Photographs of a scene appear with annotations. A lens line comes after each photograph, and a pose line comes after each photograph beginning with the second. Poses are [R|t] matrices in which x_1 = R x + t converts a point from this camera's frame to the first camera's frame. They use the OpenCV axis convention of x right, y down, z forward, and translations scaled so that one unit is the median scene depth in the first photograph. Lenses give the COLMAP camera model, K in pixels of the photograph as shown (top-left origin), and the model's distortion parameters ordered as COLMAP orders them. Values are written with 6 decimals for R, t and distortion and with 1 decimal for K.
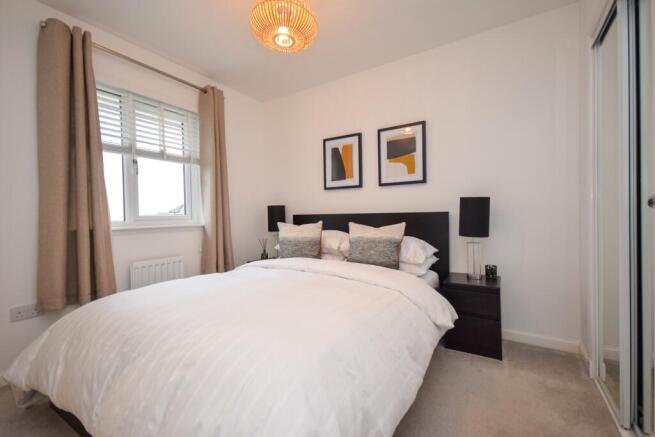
lens RADIAL K [[288.2, 0, 324.7], [0, 288.2, 218.6], [0, 0, 1]] dist [0.000245, -0.000109]
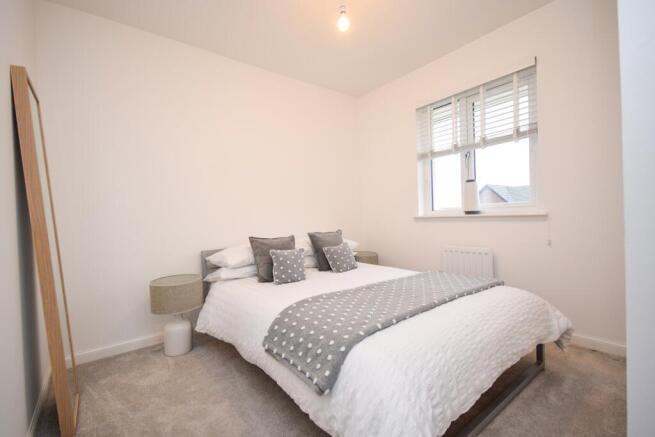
lens RADIAL K [[288.2, 0, 324.7], [0, 288.2, 218.6], [0, 0, 1]] dist [0.000245, -0.000109]
pose [[-0.351859, 0.041445, -0.935135, 0.585055], [0.051907, 0.998346, 0.024715, -0.017076], [0.934613, -0.039844, -0.353428, 0.934118]]
